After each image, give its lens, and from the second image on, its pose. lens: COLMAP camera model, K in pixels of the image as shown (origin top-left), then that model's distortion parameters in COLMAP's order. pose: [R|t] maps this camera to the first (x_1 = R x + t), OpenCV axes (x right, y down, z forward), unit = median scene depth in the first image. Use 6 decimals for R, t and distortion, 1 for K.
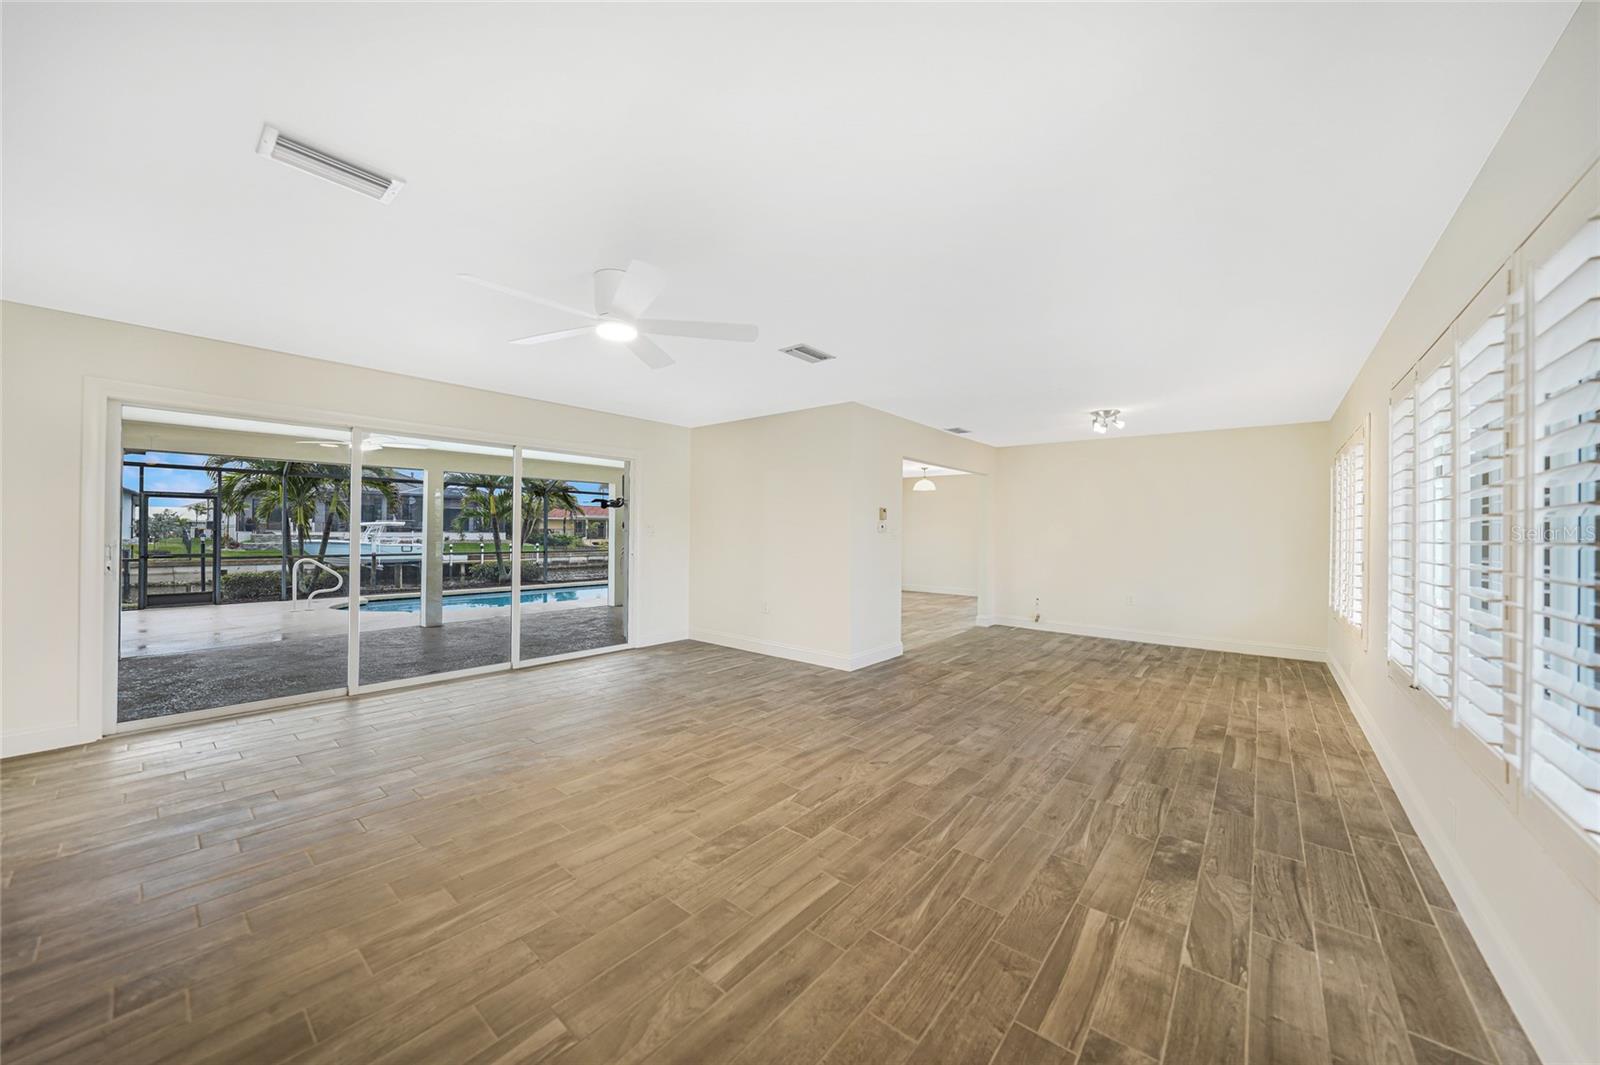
lens RADIAL K [[566.6, 0, 802.0], [0, 566.6, 528.6], [0, 0, 1]] dist [0.000170, -0.000001]
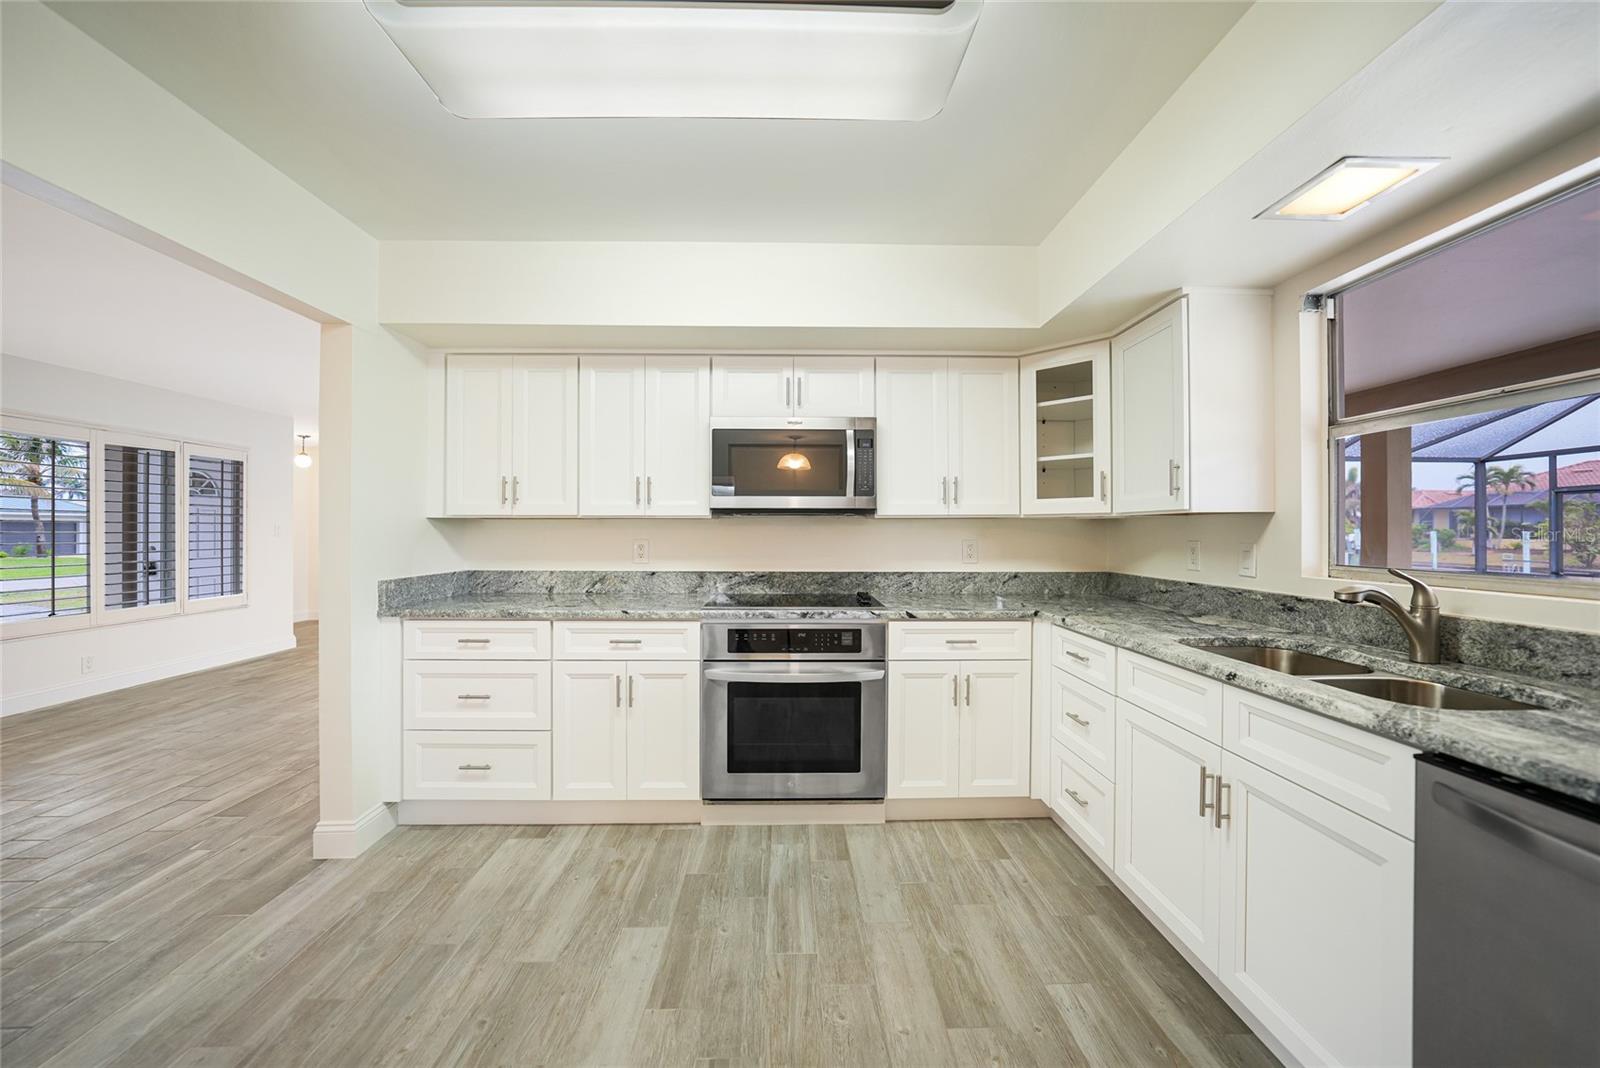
lens RADIAL K [[566.6, 0, 796.1], [0, 566.6, 530.1], [0, 0, 1]] dist [0.000170, -0.000001]
pose [[-0.757009, -0.008528, -0.653349, 0.244122], [-0.006955, 0.999963, -0.004994, 0.001712], [0.653367, 0.000764, -0.757041, 1.998072]]
